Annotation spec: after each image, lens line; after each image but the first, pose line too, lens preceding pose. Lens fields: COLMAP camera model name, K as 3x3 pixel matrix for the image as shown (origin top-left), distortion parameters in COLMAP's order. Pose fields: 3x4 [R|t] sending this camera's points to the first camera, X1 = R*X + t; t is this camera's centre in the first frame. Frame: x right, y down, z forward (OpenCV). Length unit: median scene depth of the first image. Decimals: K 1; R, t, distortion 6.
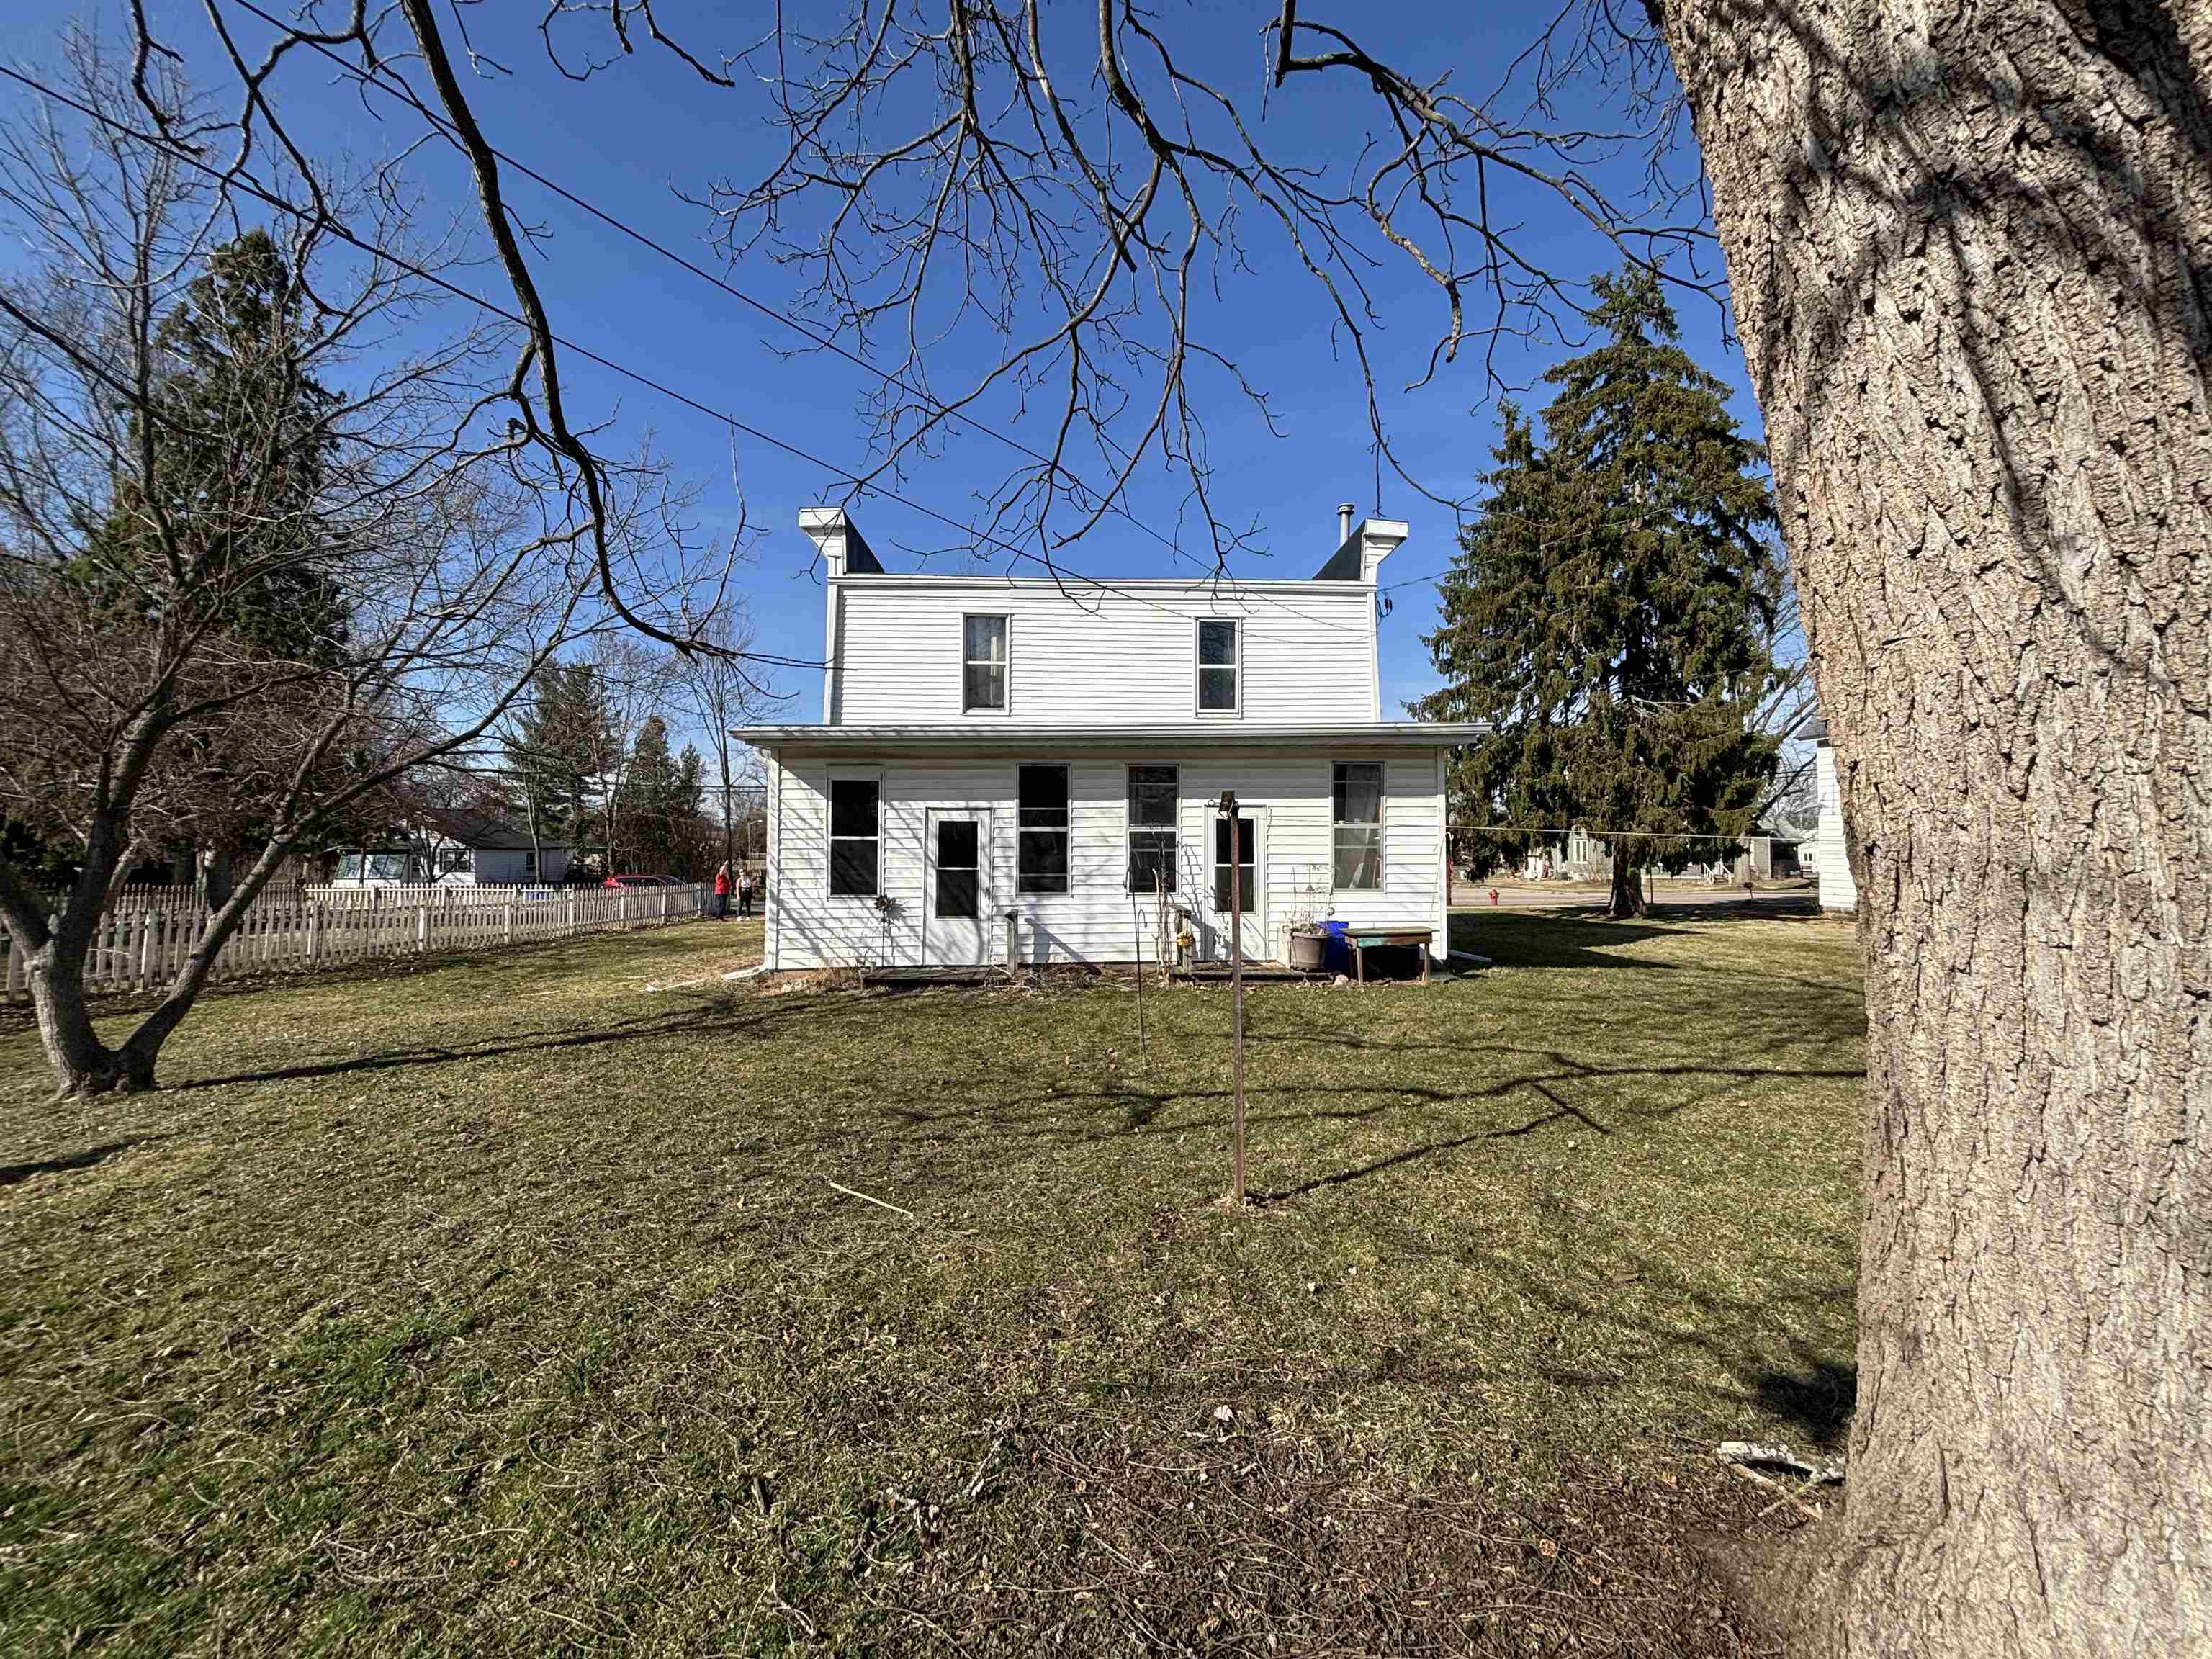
lens RADIAL K [[899.0, 0, 1106.0], [0, 899.0, 829.5], [0, 0, 1]] dist [-0.002137, -0.000731]
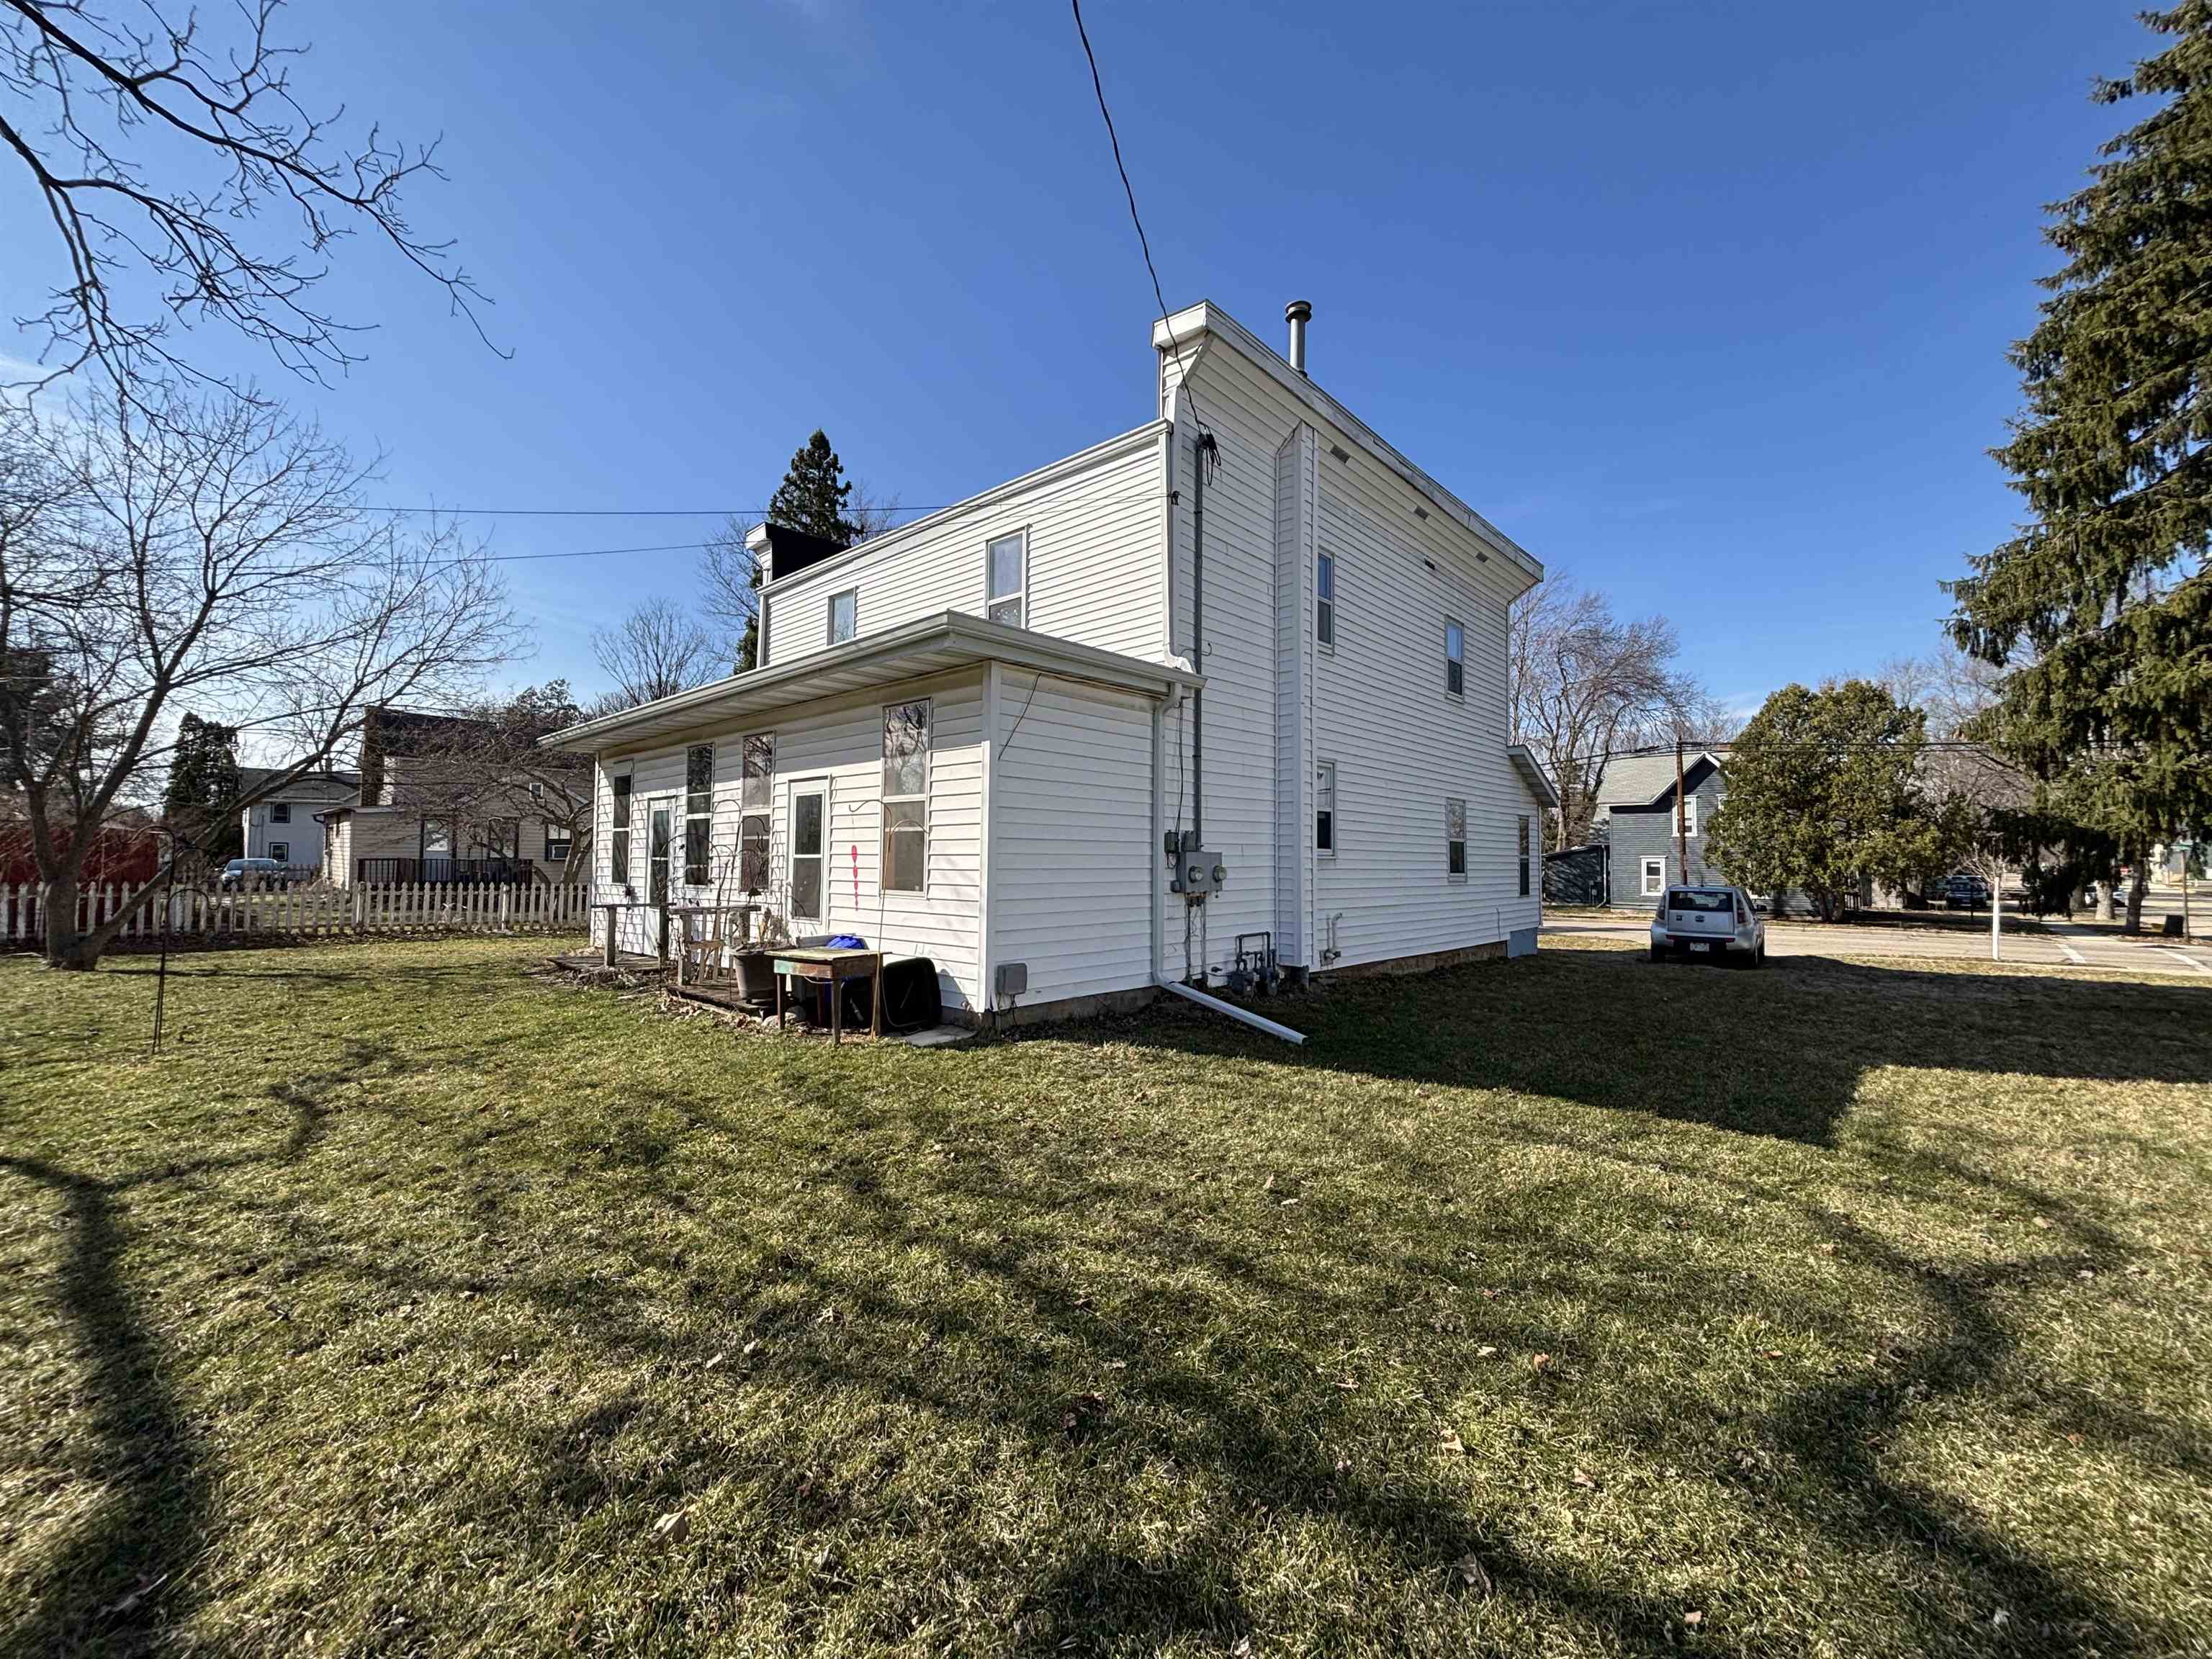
lens RADIAL K [[899.0, 0, 1106.0], [0, 899.0, 829.5], [0, 0, 1]] dist [-0.002137, -0.000731]
pose [[0.697917, -0.020464, -0.715886, 0.860925], [0.005868, 0.999722, -0.022858, 0.035741], [0.716154, 0.011752, 0.697843, 0.636893]]
